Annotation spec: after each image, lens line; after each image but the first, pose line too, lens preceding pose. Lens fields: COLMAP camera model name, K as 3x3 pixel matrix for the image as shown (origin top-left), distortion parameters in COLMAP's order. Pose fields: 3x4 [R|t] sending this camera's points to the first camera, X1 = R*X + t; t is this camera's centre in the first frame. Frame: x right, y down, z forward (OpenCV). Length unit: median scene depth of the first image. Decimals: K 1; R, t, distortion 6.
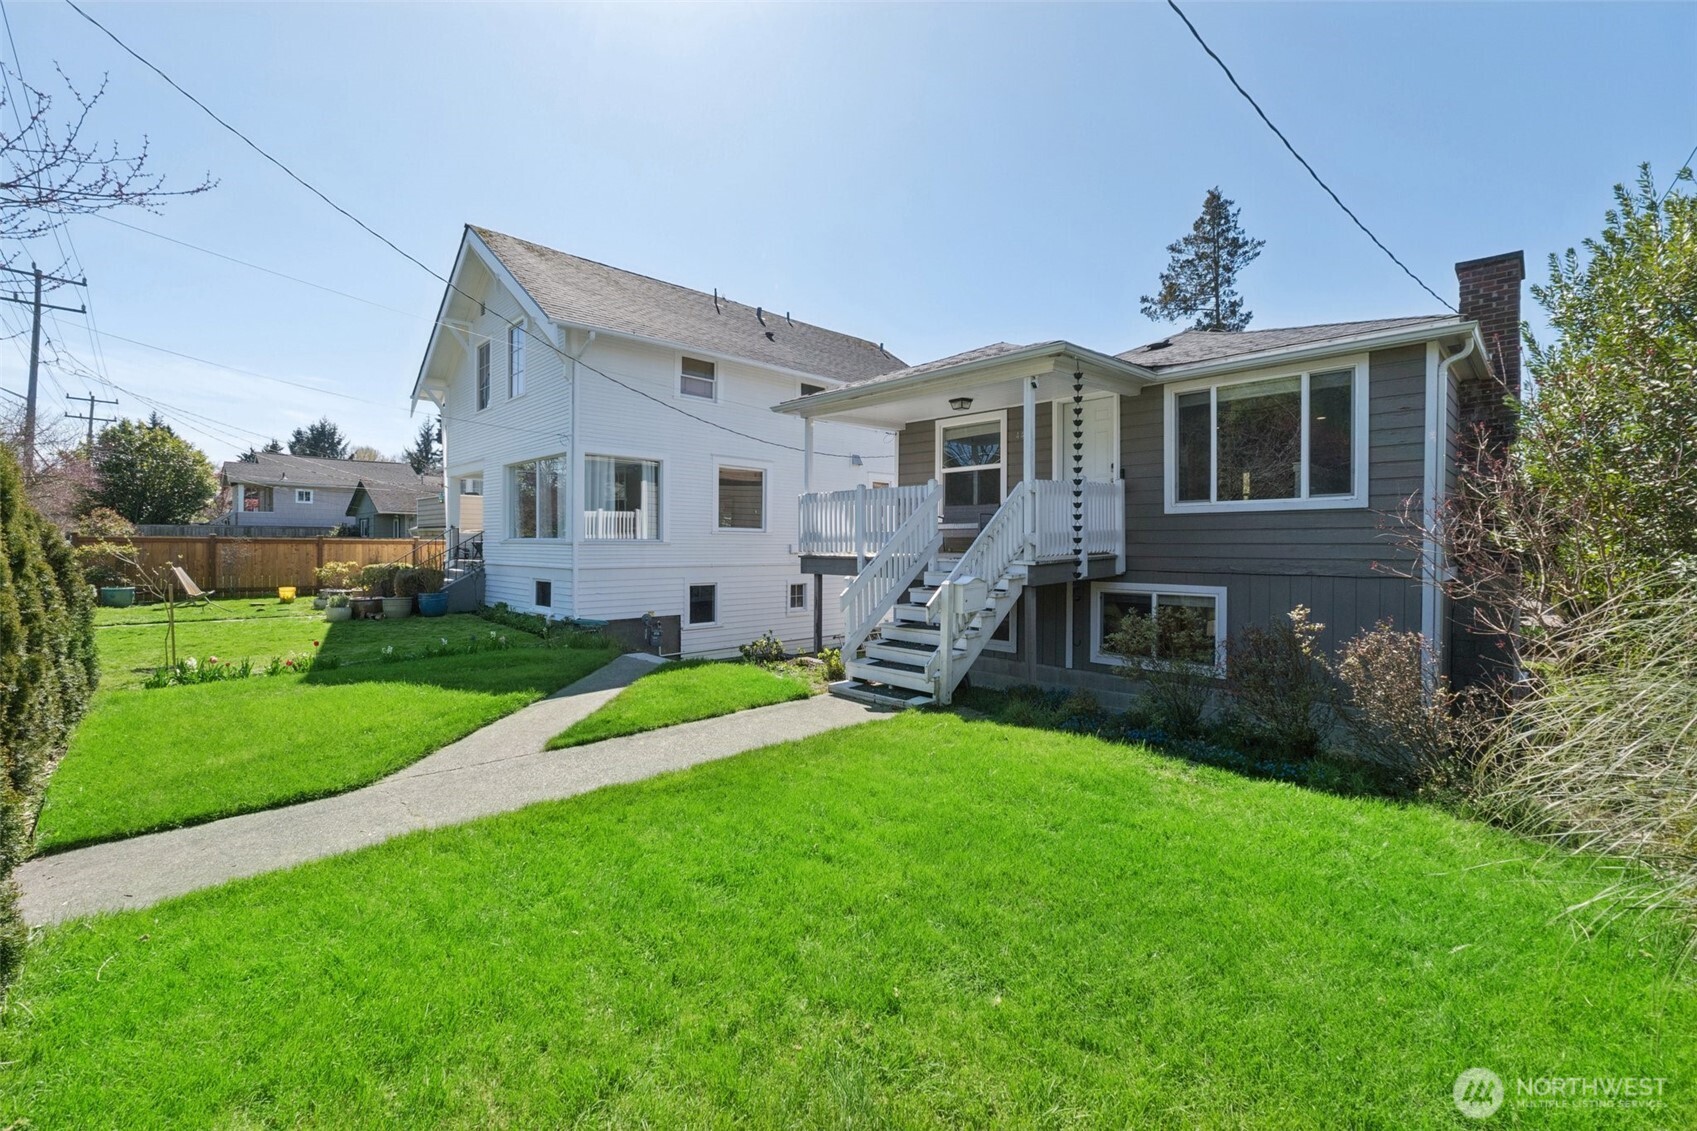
lens RADIAL K [[703.0, 0, 855.5], [0, 703.0, 559.6], [0, 0, 1]] dist [-0.011810, 0.000824]
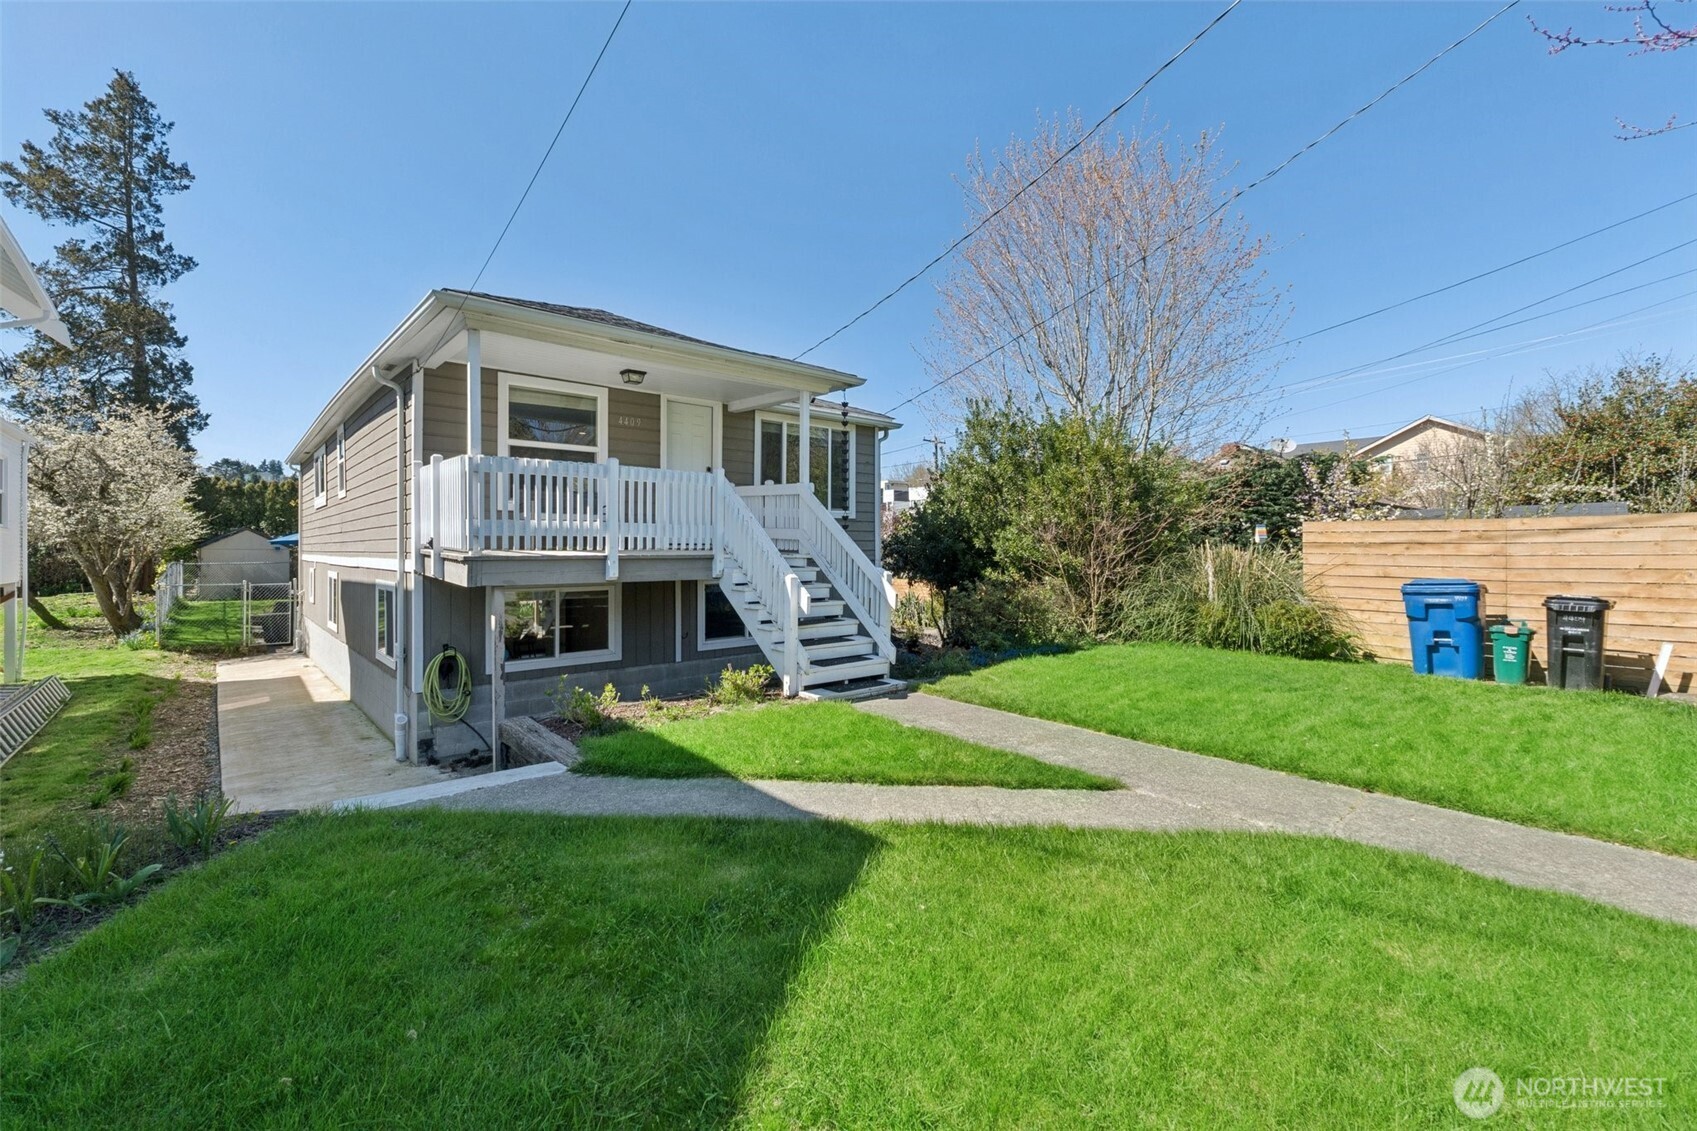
lens RADIAL K [[703.0, 0, 843.8], [0, 703.0, 552.4], [0, 0, 1]] dist [-0.011810, 0.000824]
pose [[0.072997, -0.011514, 0.997266, -0.591659], [0.020791, 0.999734, 0.010021, -0.007592], [-0.997115, 0.020003, 0.073217, 0.582499]]
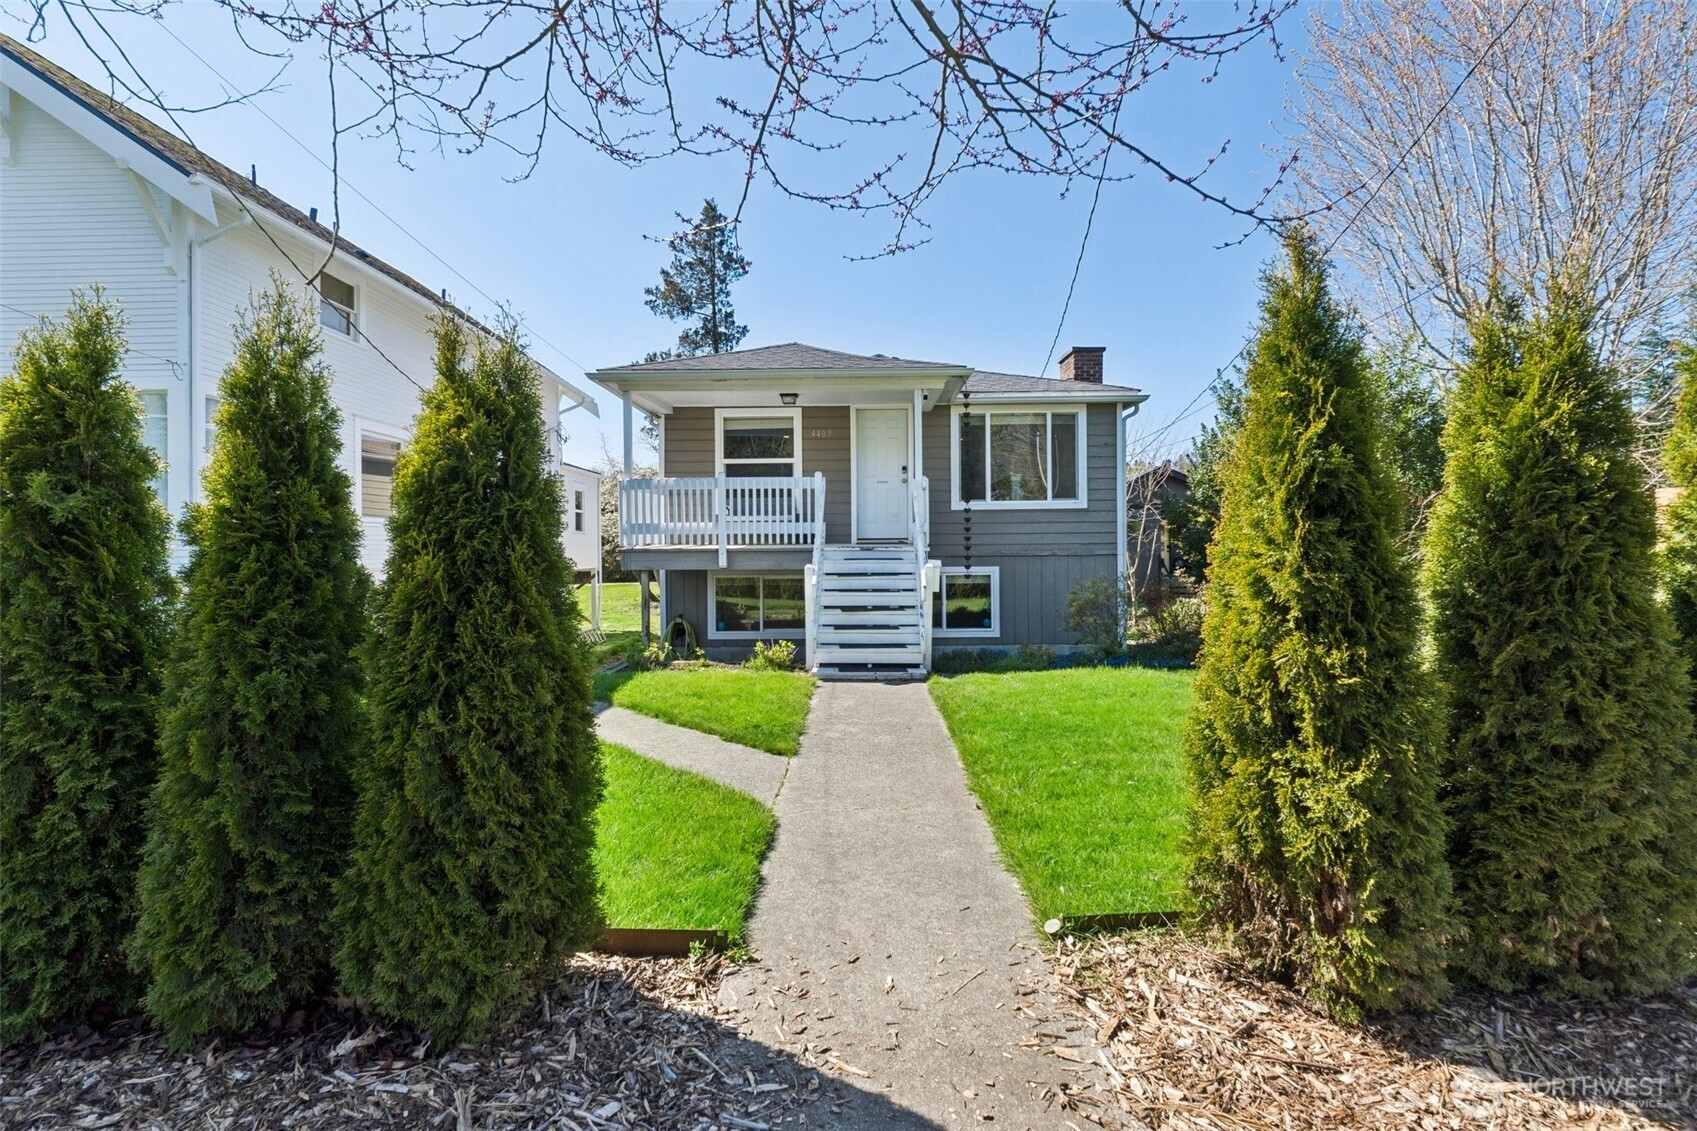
lens RADIAL K [[782.7, 0, 854.6], [0, 782.7, 557.3], [0, 0, 1]] dist [-0.001990, -0.000014]
pose [[0.713891, -0.019591, 0.699983, -0.501566], [0.025702, 0.999668, 0.001766, 0.008604], [-0.699785, 0.016731, 0.714157, 0.103742]]
